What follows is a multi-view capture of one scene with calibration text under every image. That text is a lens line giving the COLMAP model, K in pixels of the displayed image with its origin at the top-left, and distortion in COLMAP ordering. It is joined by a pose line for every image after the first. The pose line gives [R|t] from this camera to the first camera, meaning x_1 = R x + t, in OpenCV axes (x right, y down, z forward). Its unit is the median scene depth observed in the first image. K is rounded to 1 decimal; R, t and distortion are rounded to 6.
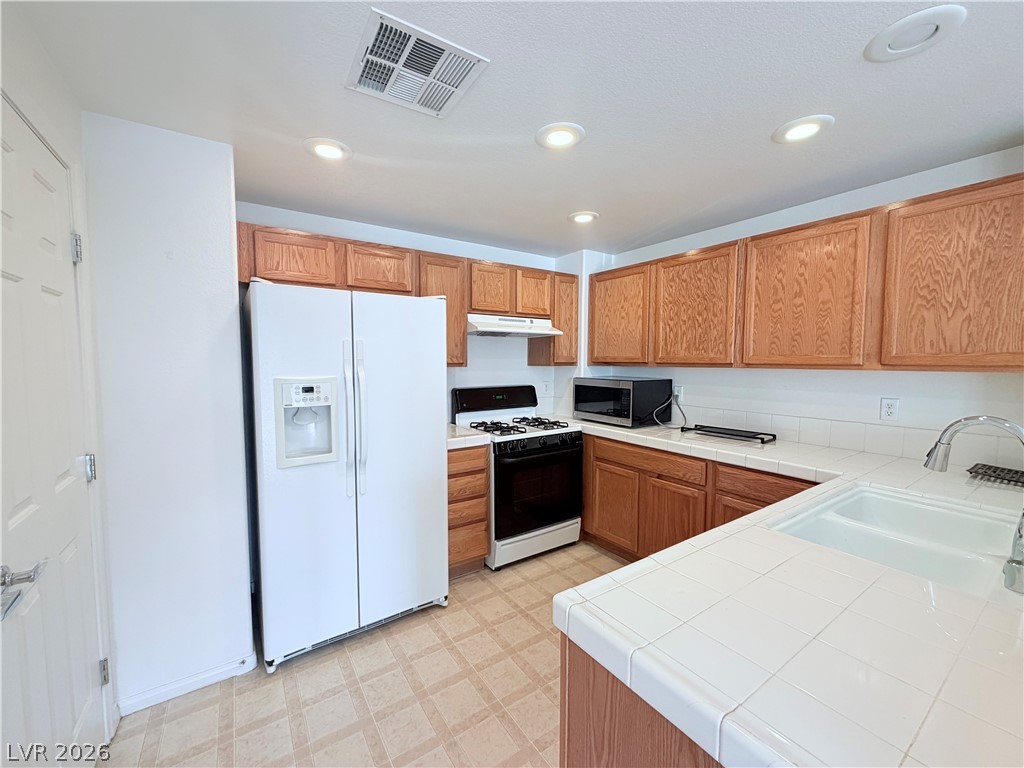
lens RADIAL K [[406.8, 0, 511.2], [0, 406.8, 384.2], [0, 0, 1]] dist [0.002026, -0.000318]
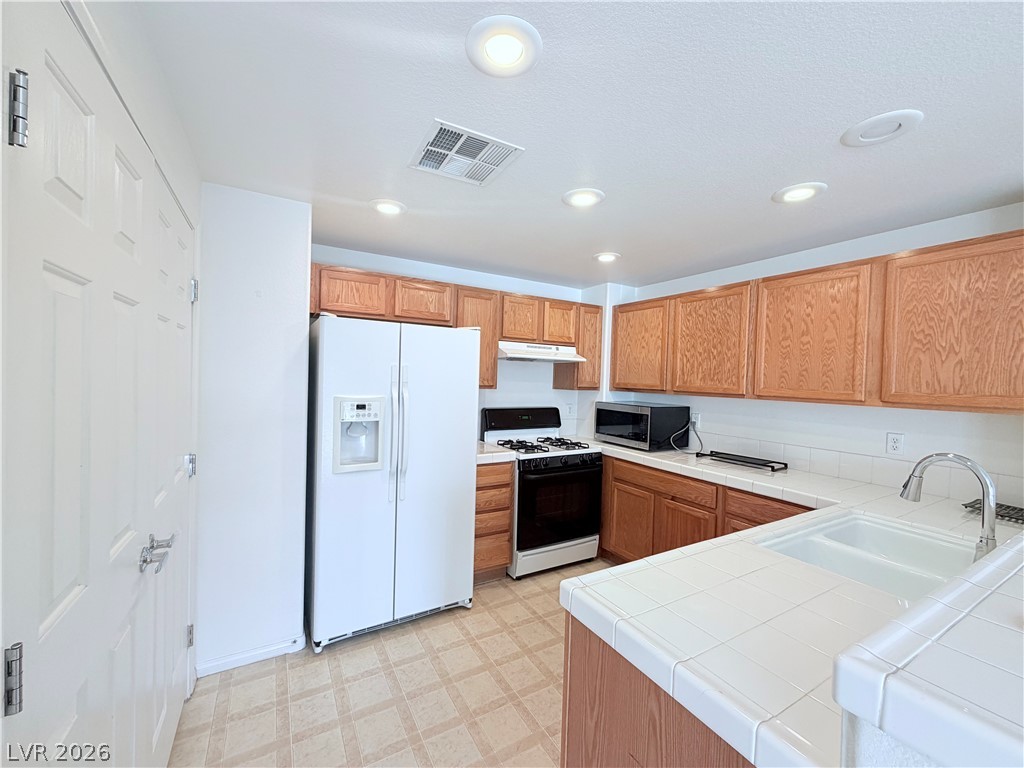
lens RADIAL K [[406.8, 0, 509.8], [0, 406.8, 385.8], [0, 0, 1]] dist [0.002026, -0.000318]
pose [[0.996957, 0.030189, -0.071864, 0.008584], [-0.033089, 0.998671, -0.039510, -0.014373], [0.070576, 0.041767, 0.996632, -0.134925]]
